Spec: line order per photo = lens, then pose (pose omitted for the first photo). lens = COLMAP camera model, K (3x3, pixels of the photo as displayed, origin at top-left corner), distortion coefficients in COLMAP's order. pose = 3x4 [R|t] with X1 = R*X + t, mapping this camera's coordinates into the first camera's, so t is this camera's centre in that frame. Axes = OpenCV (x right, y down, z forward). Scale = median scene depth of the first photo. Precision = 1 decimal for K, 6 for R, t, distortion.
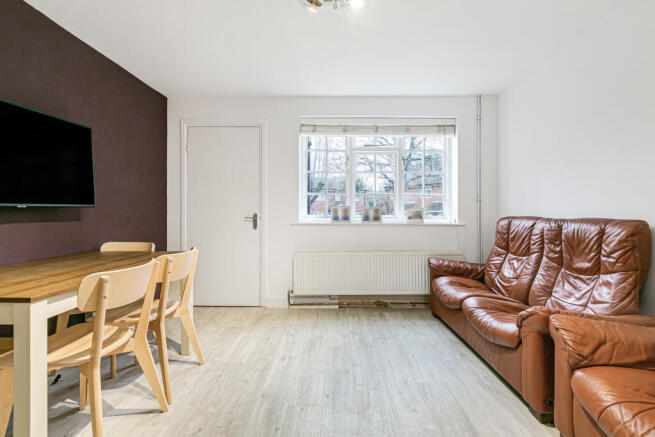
lens RADIAL K [[298.5, 0, 330.2], [0, 298.5, 213.4], [0, 0, 1]] dist [-0.000006, -0.000214]
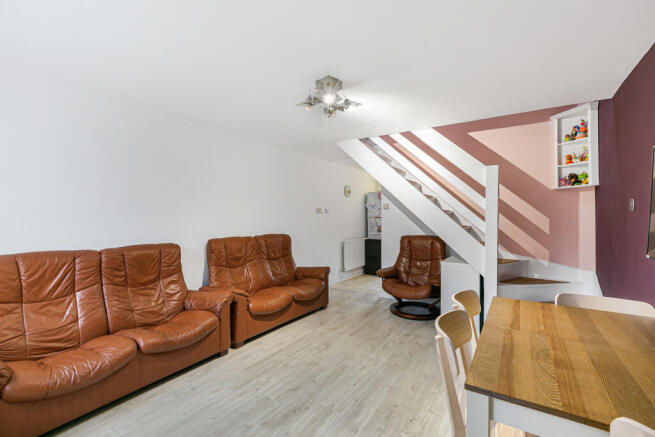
lens RADIAL K [[298.5, 0, 327.6], [0, 298.5, 218.3], [0, 0, 1]] dist [-0.000006, -0.000214]
pose [[-0.847025, -0.001771, 0.531550, -0.642405], [0.004089, 0.999943, 0.009848, -0.124546], [-0.531537, 0.010515, -0.846970, 1.789218]]
